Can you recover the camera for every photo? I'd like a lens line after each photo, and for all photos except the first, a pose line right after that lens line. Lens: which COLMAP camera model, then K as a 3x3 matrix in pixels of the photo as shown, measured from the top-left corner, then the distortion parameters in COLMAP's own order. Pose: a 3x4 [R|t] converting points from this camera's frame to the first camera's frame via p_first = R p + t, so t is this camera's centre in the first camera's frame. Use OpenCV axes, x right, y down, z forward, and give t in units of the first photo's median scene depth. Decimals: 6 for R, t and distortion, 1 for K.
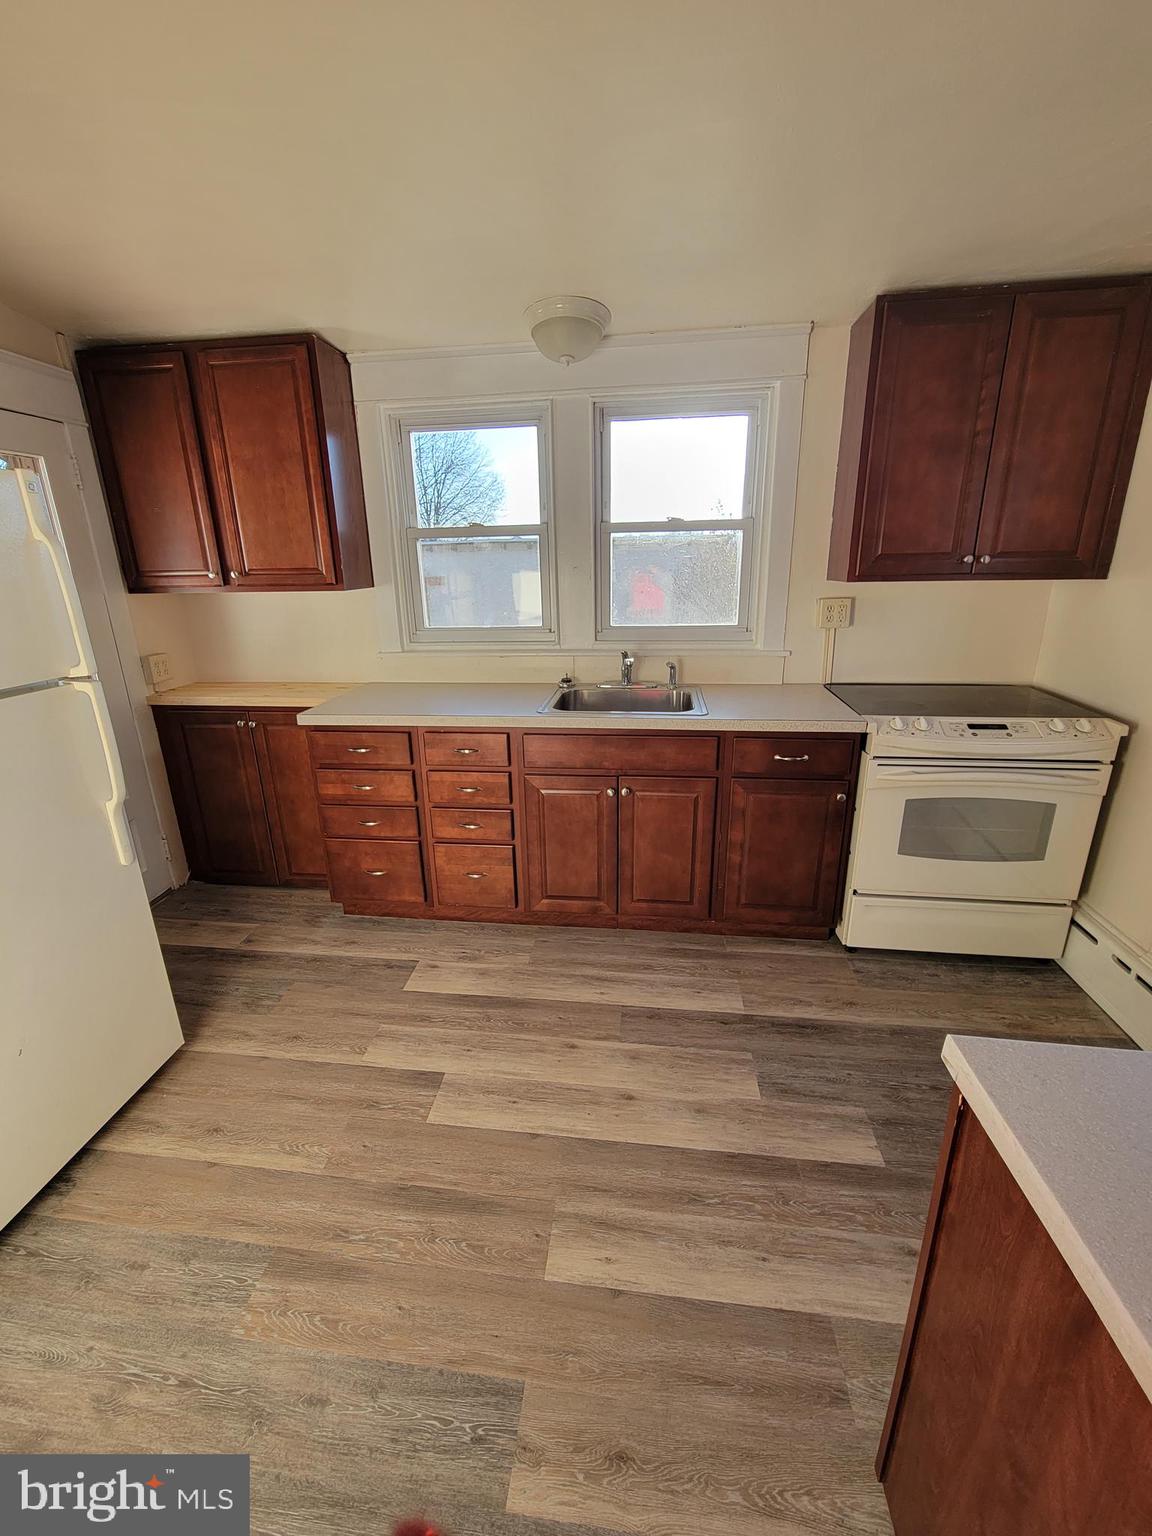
lens RADIAL K [[623.1, 0, 568.1], [0, 623.1, 754.7], [0, 0, 1]] dist [0.003514, -0.005978]
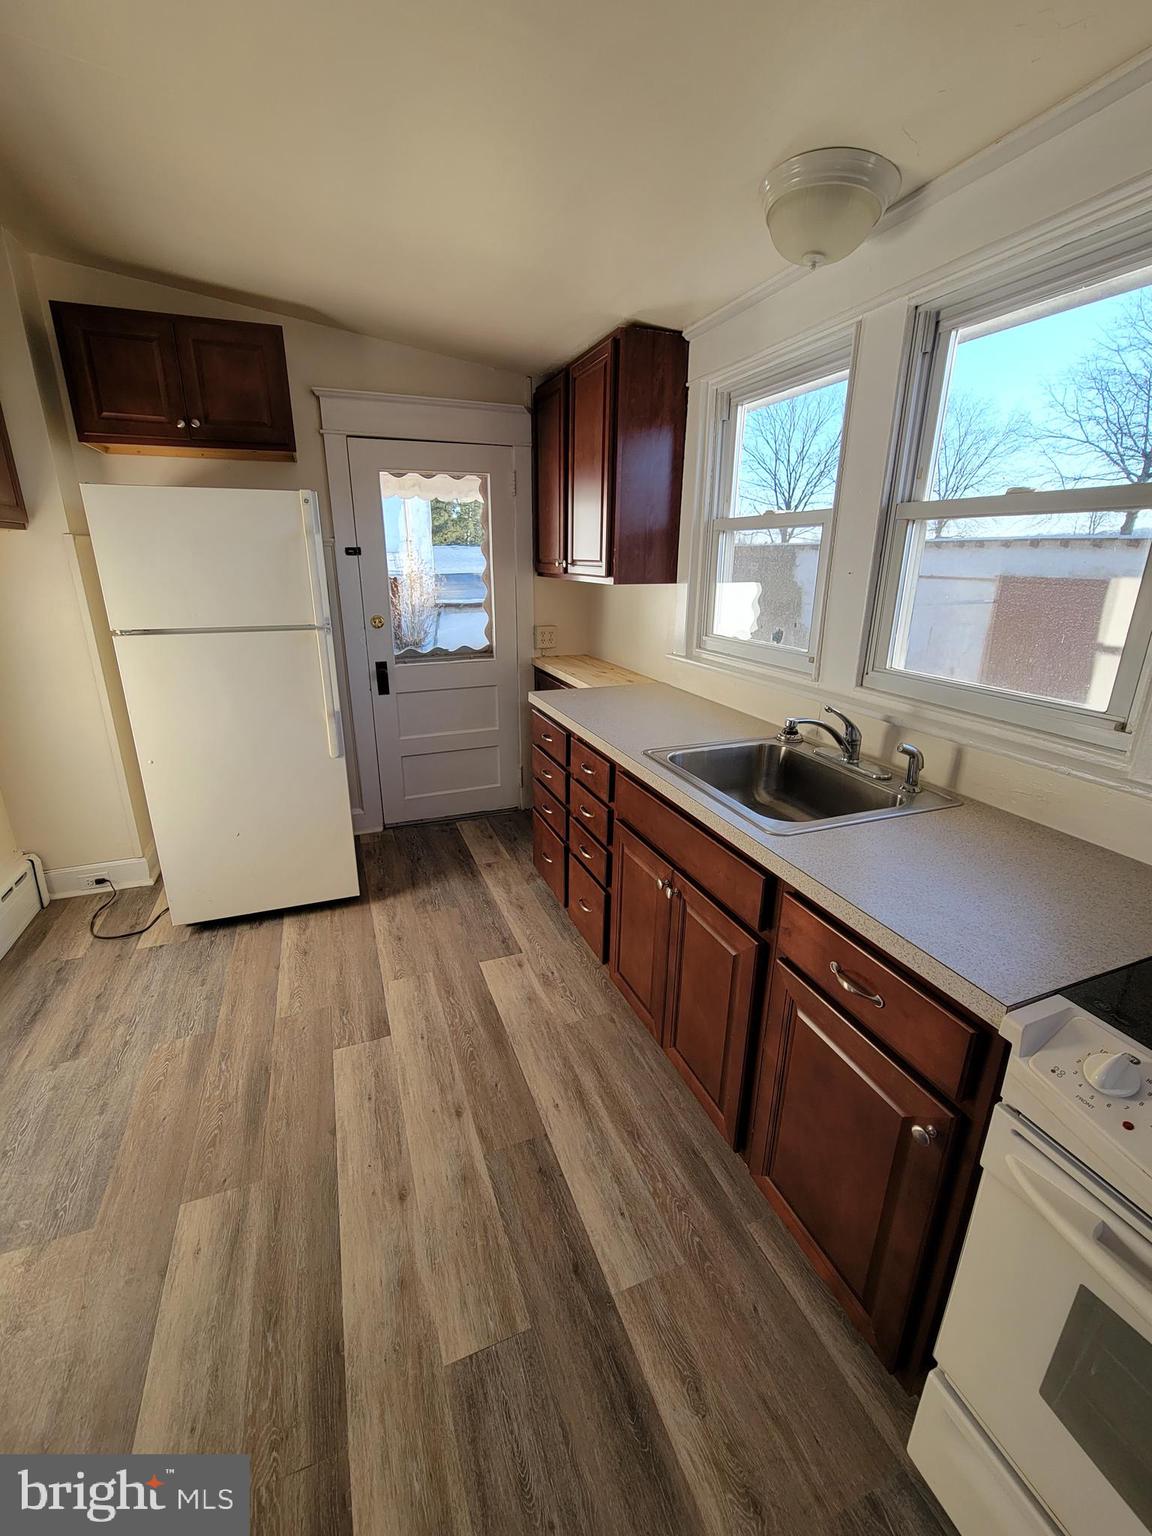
lens RADIAL K [[623.1, 0, 568.1], [0, 623.1, 754.7], [0, 0, 1]] dist [0.003514, -0.005978]
pose [[0.477462, 0.290551, -0.829222, 0.651464], [-0.283362, 0.944238, 0.167693, -0.195188], [0.831707, 0.154903, 0.533169, 0.574927]]
